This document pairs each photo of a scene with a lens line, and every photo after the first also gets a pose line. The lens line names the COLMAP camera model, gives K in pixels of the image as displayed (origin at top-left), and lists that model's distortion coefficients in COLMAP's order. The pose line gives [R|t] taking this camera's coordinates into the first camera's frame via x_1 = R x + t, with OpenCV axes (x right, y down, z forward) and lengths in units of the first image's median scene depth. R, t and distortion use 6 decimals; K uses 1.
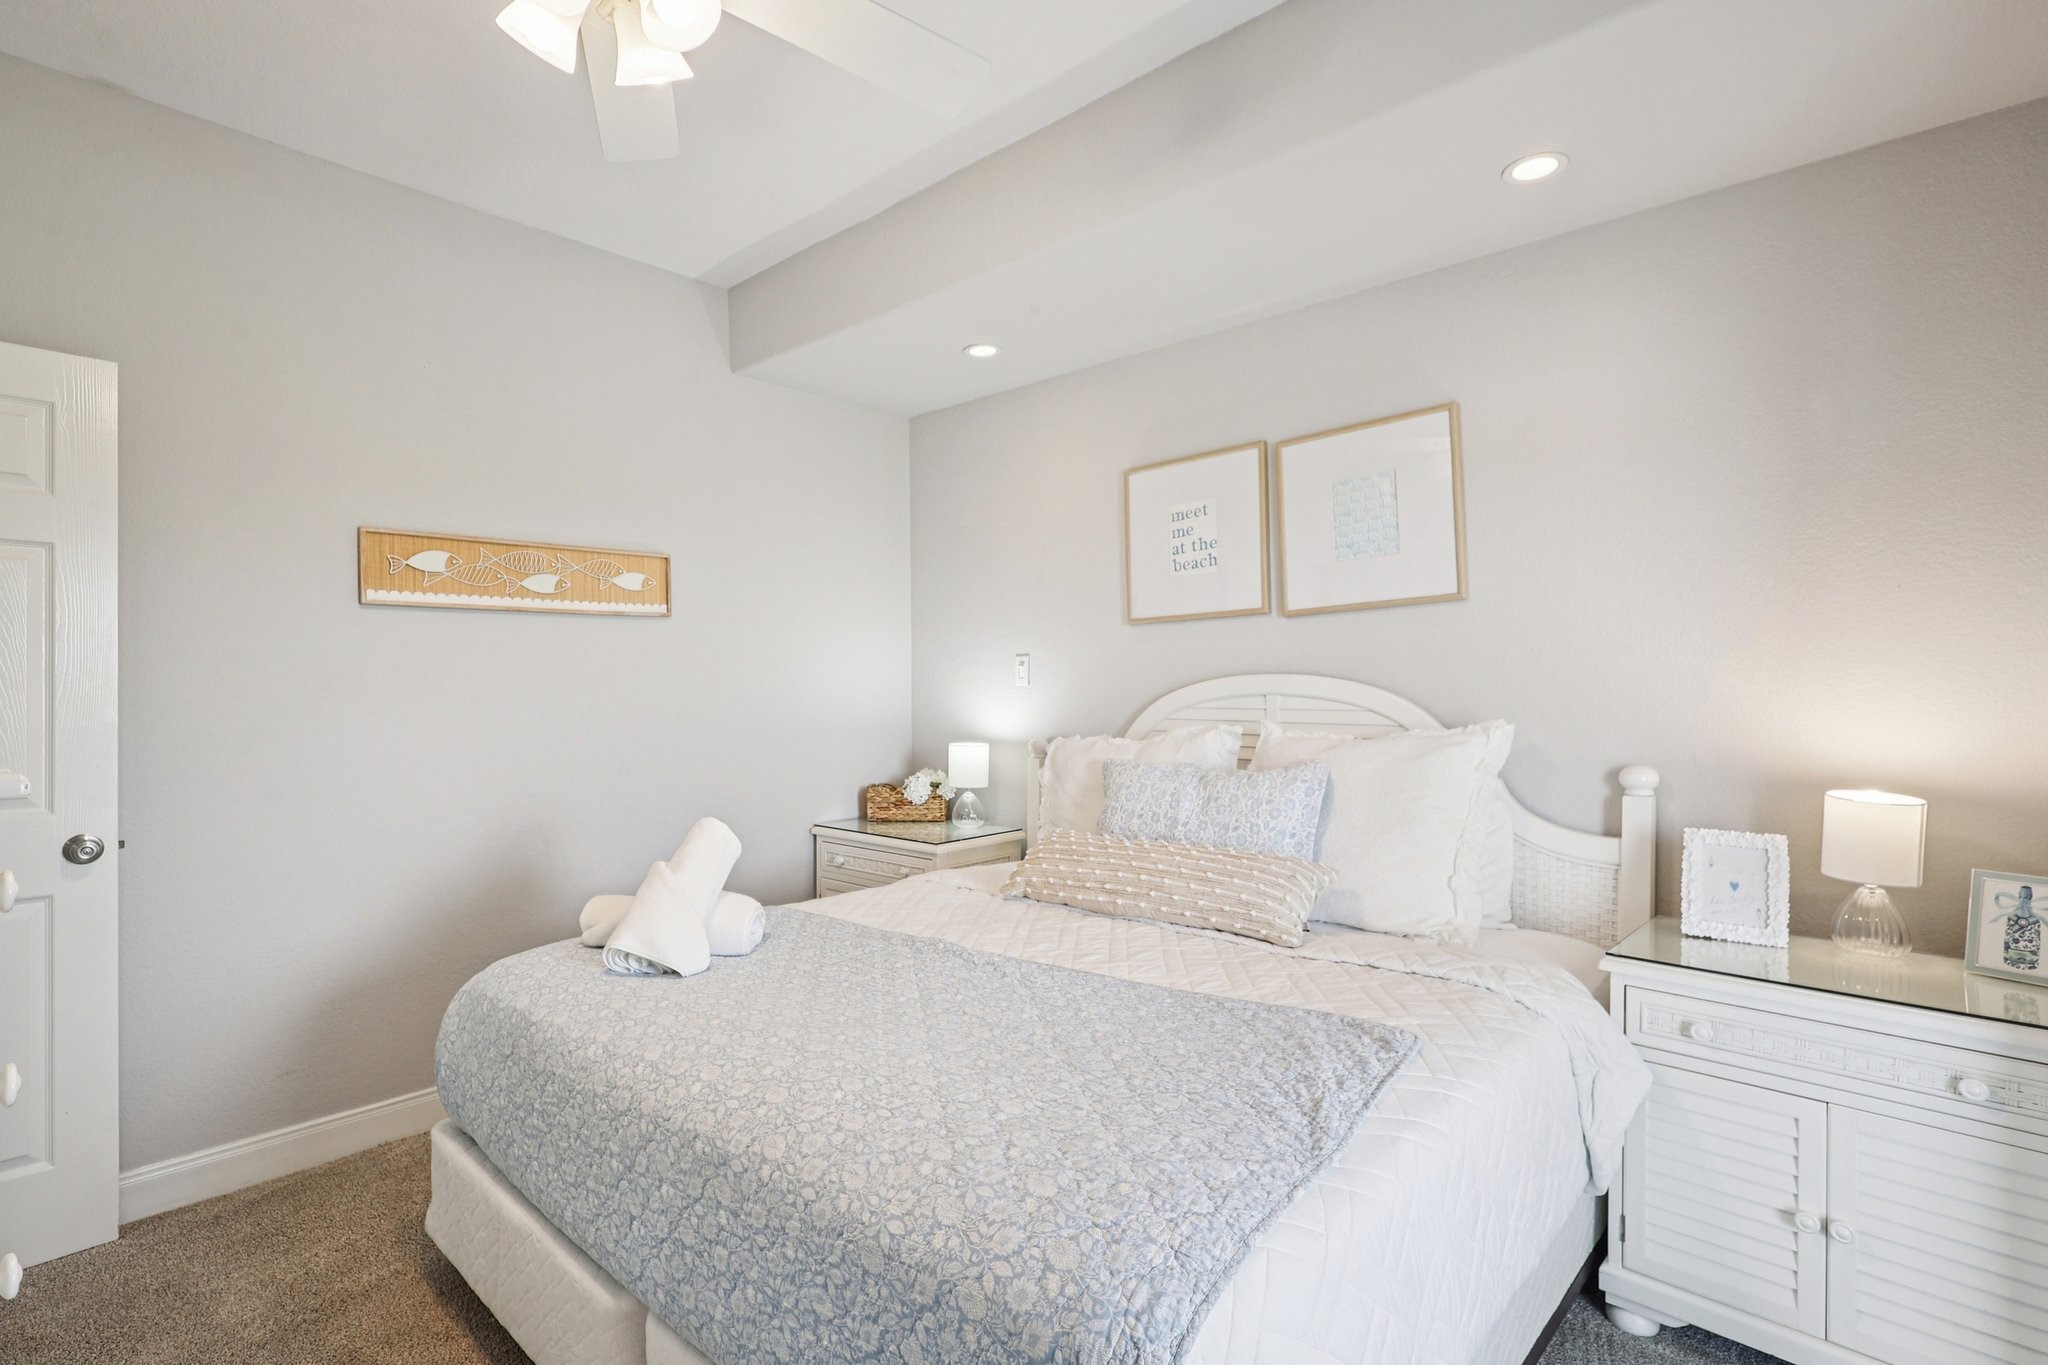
lens RADIAL K [[968.5, 0, 1007.6], [0, 968.5, 687.7], [0, 0, 1]] dist [-0.003531, 0.001090]
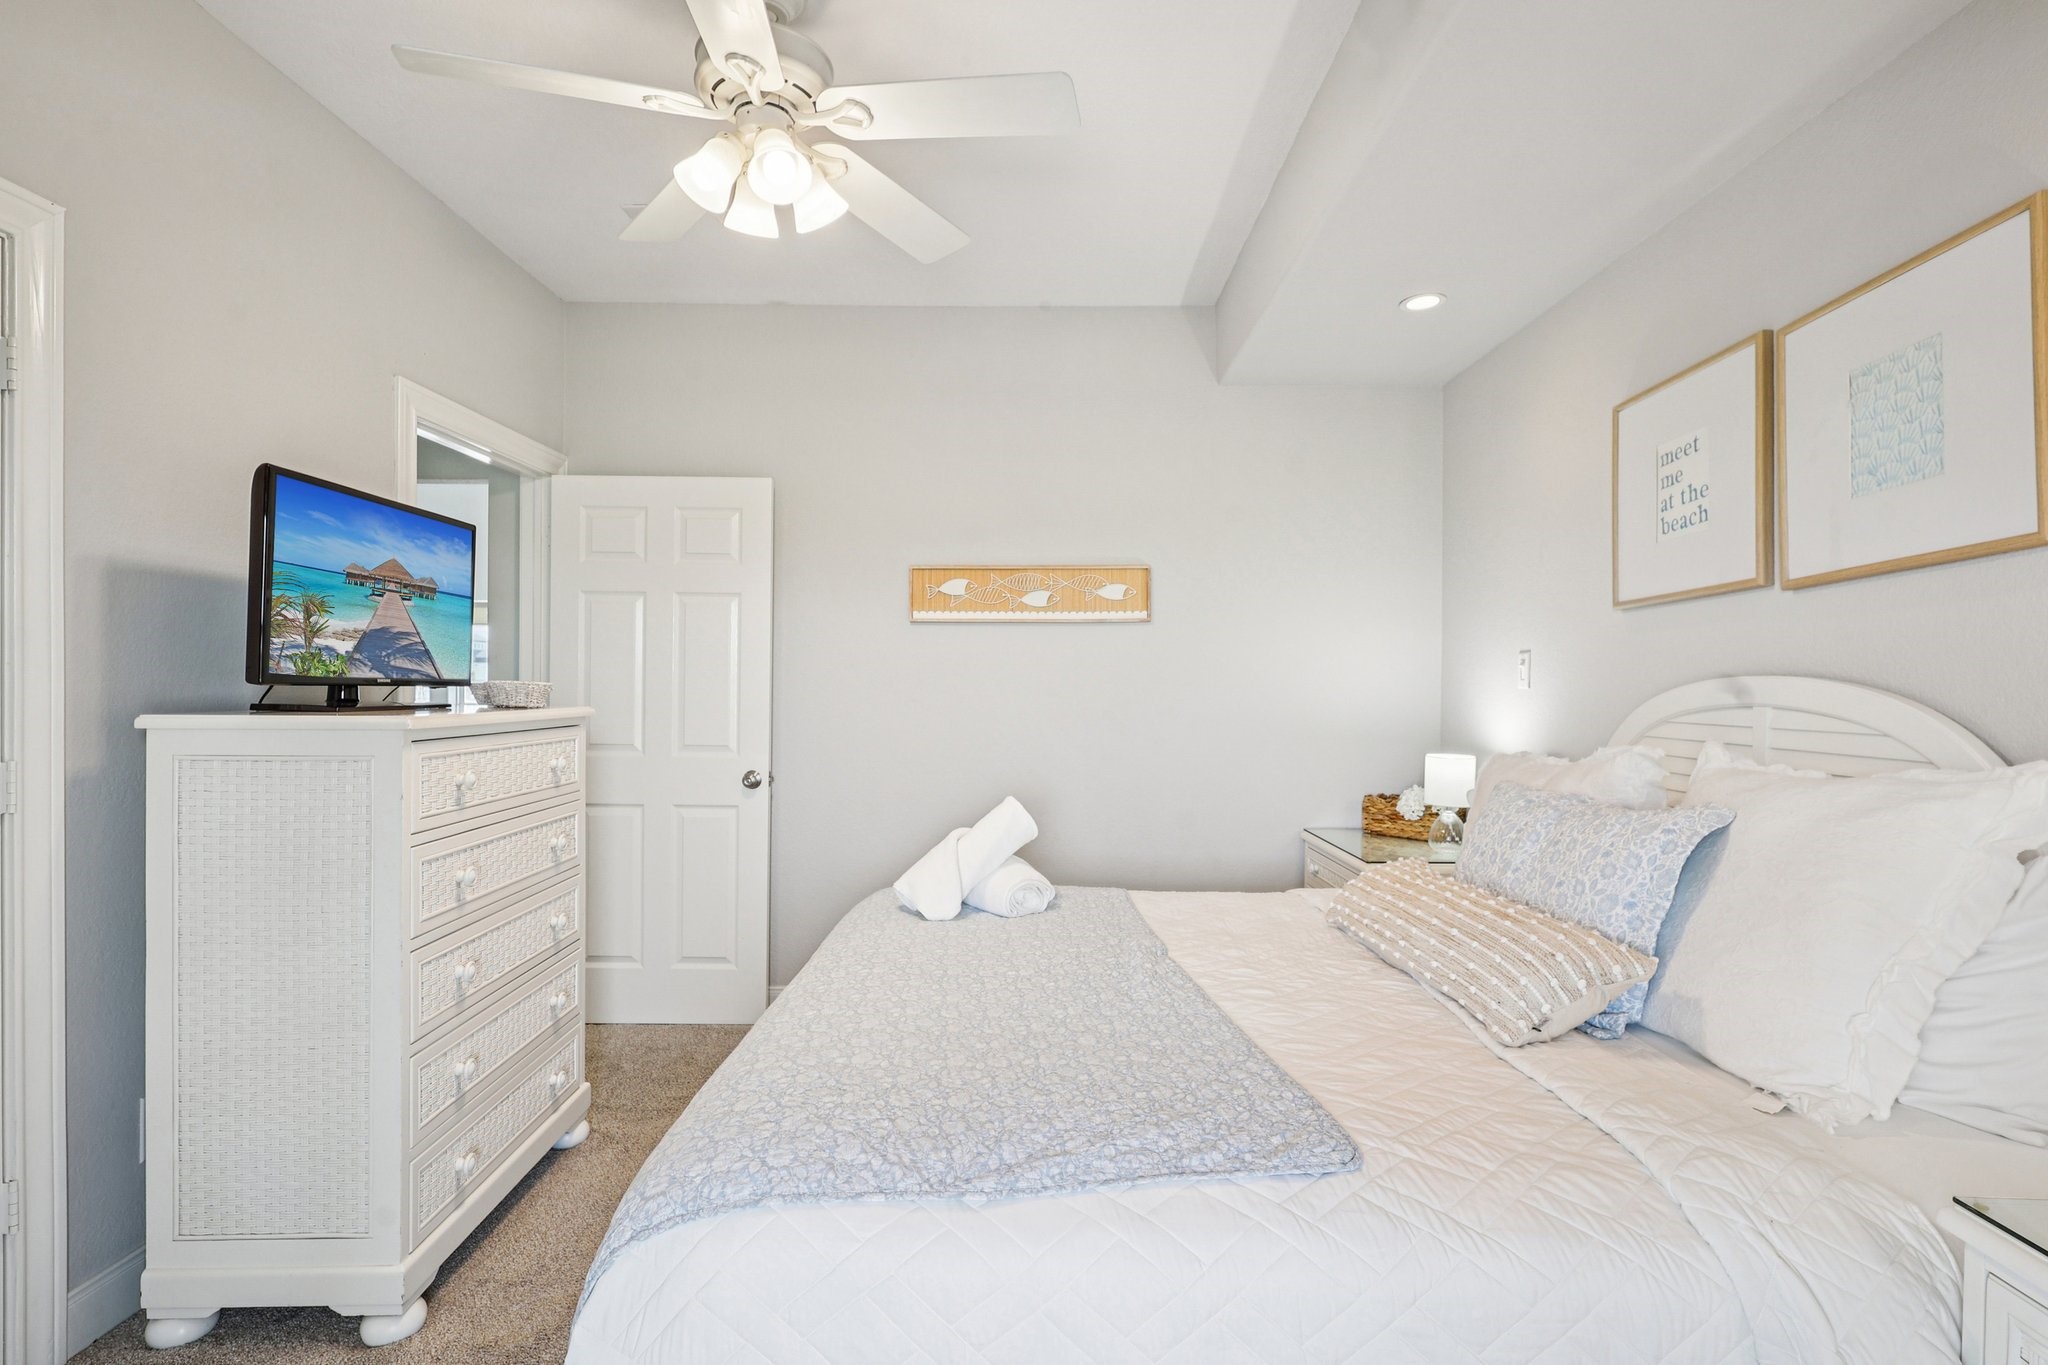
lens RADIAL K [[968.5, 0, 1007.6], [0, 968.5, 687.7], [0, 0, 1]] dist [-0.003531, 0.001090]
pose [[0.677342, 0.012760, -0.735557, 0.404552], [-0.013375, 0.999898, 0.005029, -0.001911], [0.735547, 0.006432, 0.677444, 0.155172]]
